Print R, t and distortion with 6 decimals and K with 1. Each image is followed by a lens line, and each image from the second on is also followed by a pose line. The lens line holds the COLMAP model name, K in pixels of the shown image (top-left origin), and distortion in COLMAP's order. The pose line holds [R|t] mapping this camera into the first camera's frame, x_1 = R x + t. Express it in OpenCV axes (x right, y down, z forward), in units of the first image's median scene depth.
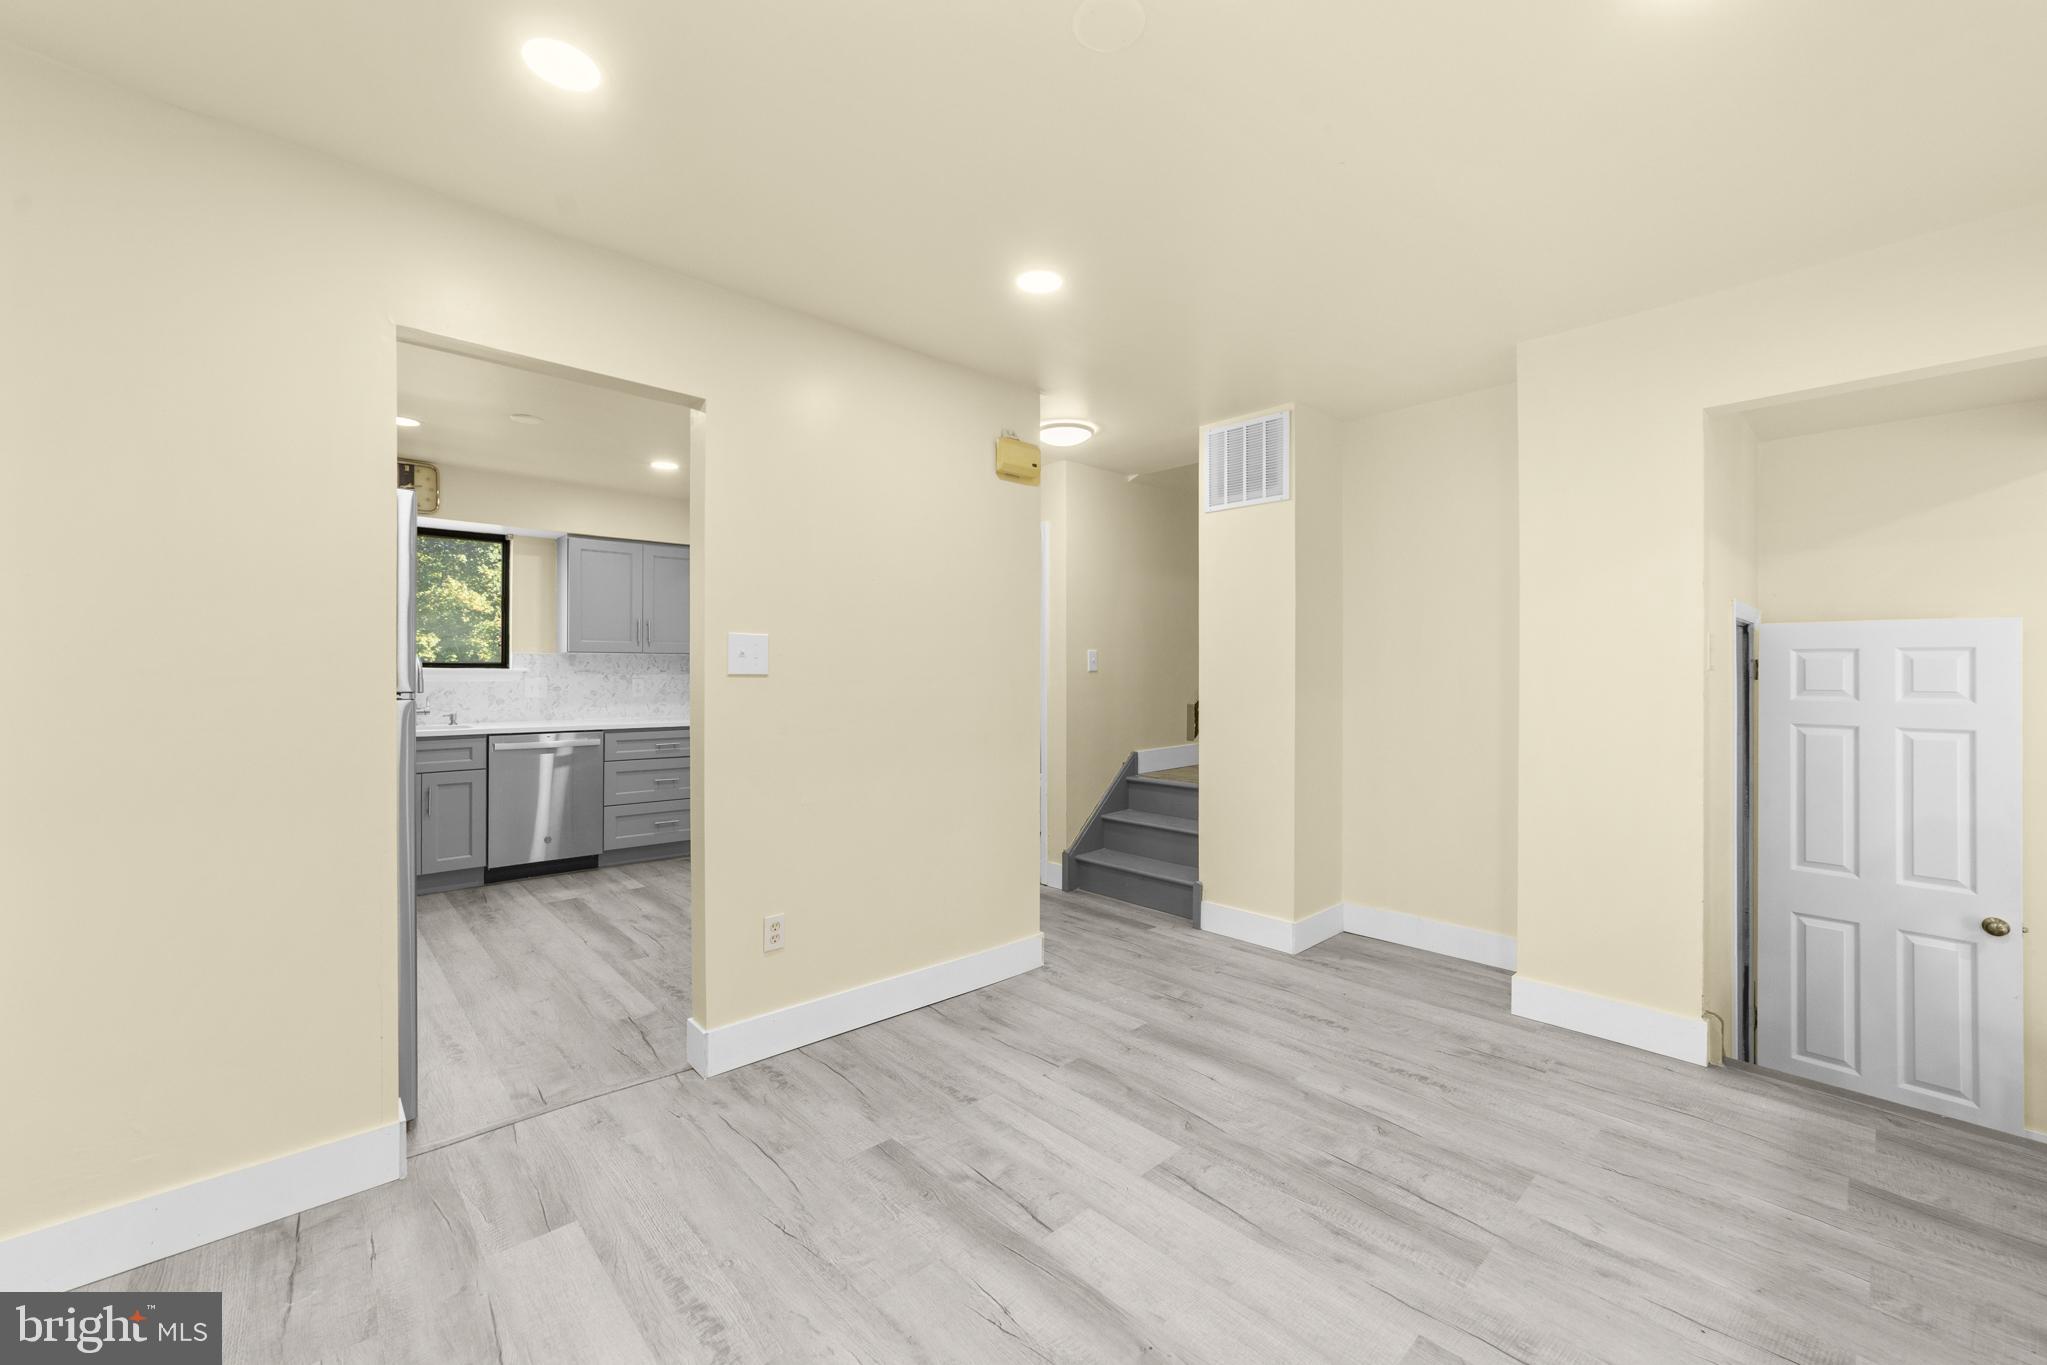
lens RADIAL K [[798.9, 0, 1005.4], [0, 798.9, 676.7], [0, 0, 1]] dist [-0.007492, 0.000774]
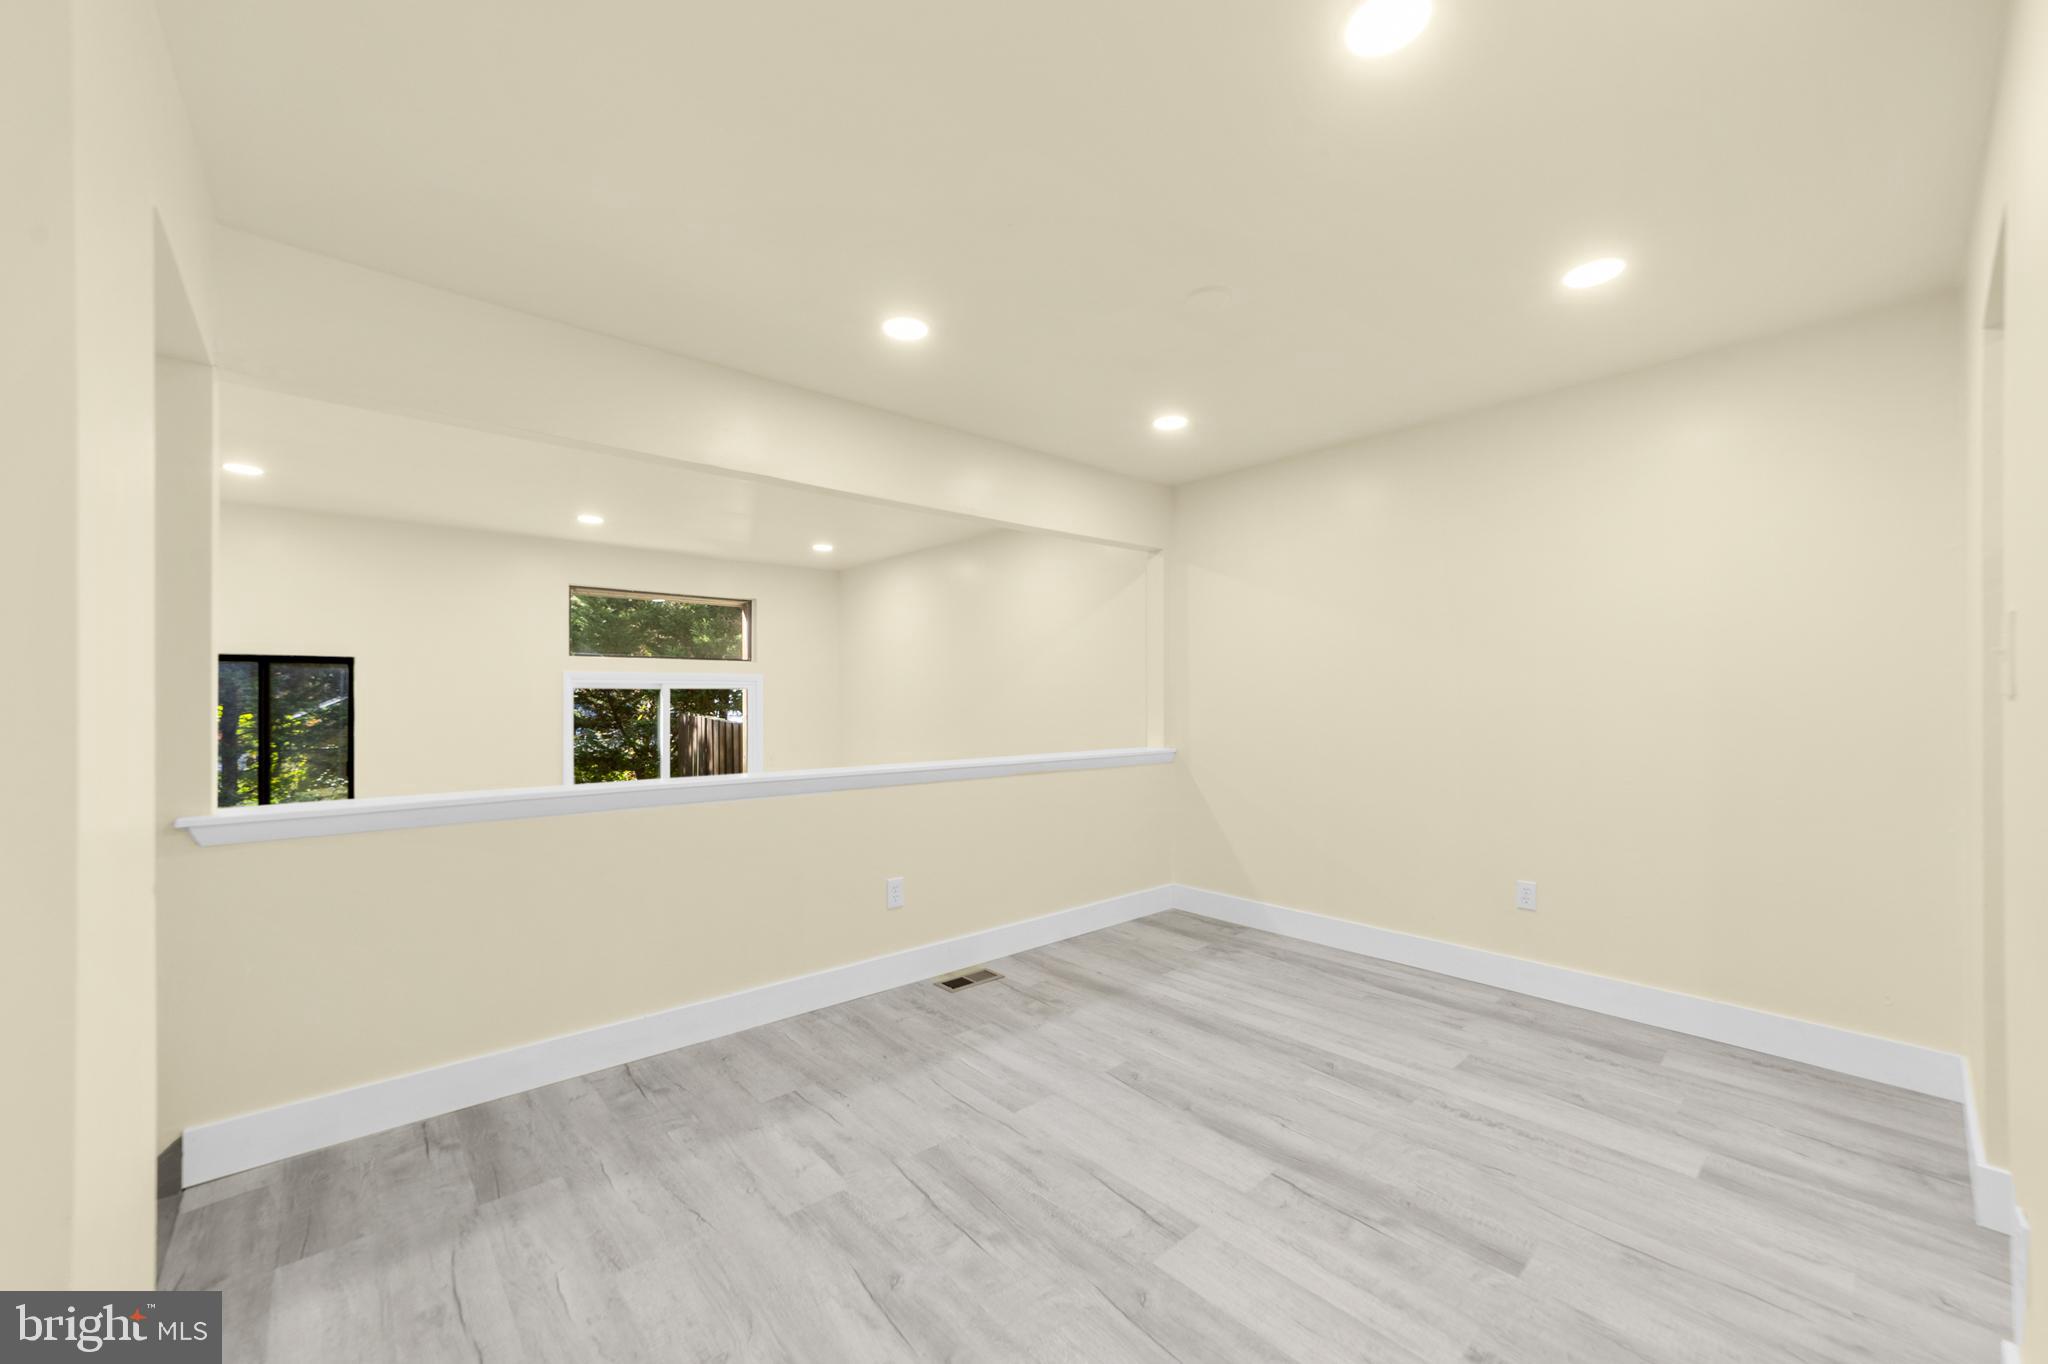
lens RADIAL K [[799.3, 0, 1018.7], [0, 799.3, 683.0], [0, 0, 1]] dist [-0.007492, 0.000774]
pose [[-0.999997, 0.002300, 0.001167, 0.375662], [0.002280, 0.999867, -0.016173, 0.000161], [-0.001204, -0.016170, -0.999869, 1.921724]]
